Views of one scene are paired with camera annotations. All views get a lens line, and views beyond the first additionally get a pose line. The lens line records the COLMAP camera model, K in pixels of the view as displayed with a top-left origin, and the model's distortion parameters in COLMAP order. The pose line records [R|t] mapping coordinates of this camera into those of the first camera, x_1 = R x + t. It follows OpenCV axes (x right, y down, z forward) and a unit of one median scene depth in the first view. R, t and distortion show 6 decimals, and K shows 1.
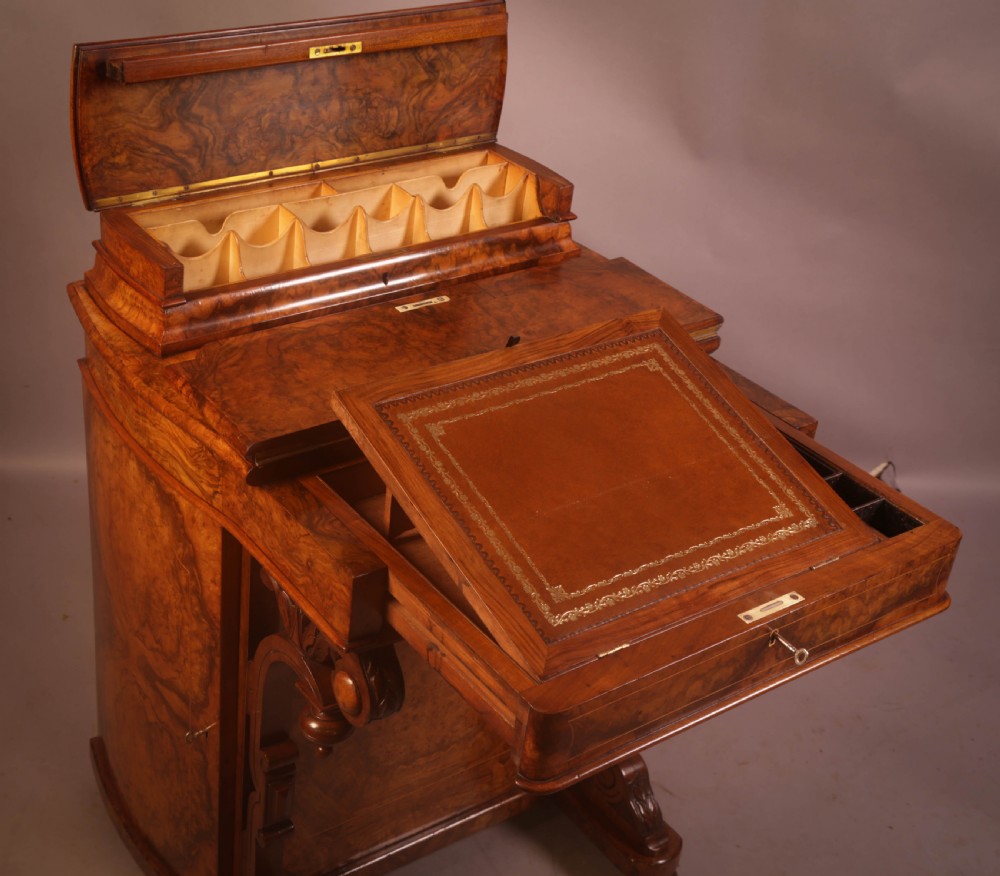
lens RADIAL K [[1469.4, 0, 379.1], [0, 1469.4, 436.8], [0, 0, 1]] dist [0.034317, 0.118396]
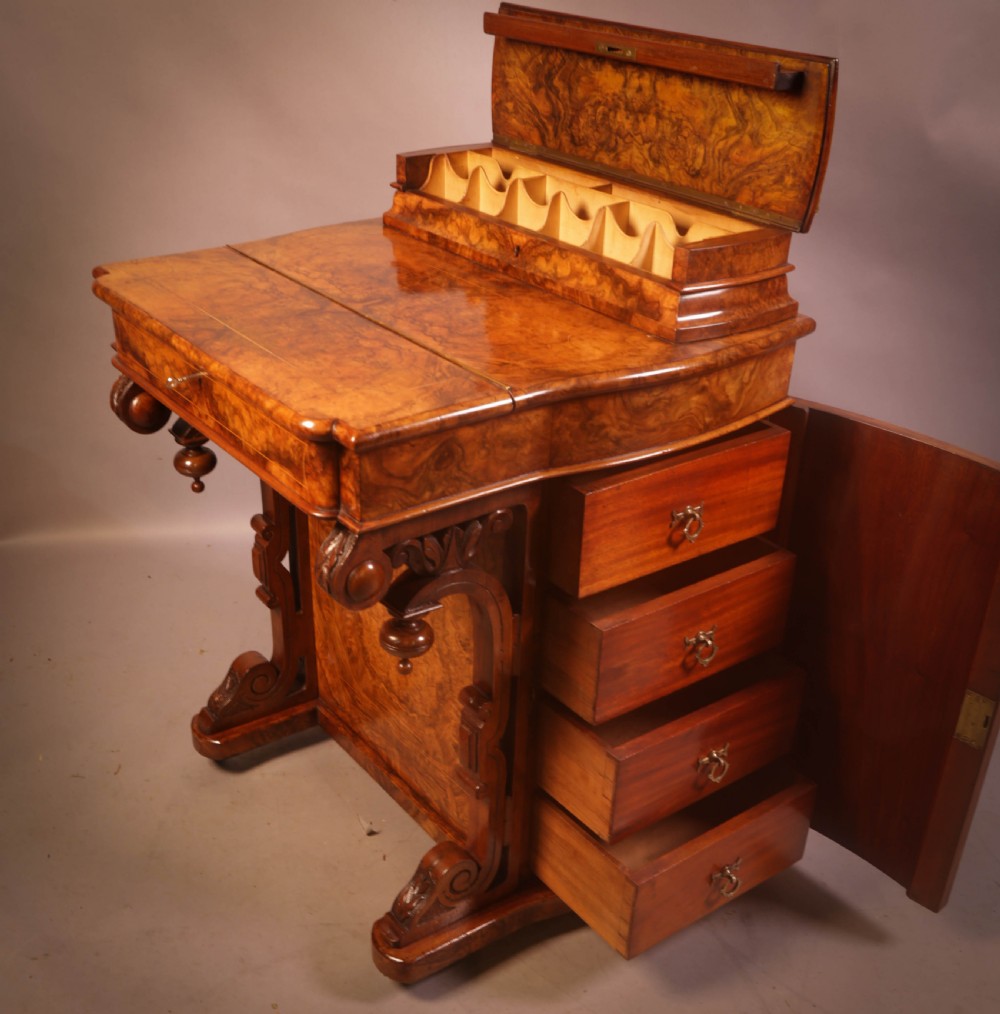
lens RADIAL K [[1238.6, 0, 499.1], [0, 1238.6, 611.7], [0, 0, 1]] dist [-0.051786, -0.014638]
pose [[0.054485, 0.462435, -0.884977, 0.946551], [-0.538613, 0.759907, 0.363920, -0.236318], [0.840790, 0.456832, 0.290477, 0.885170]]
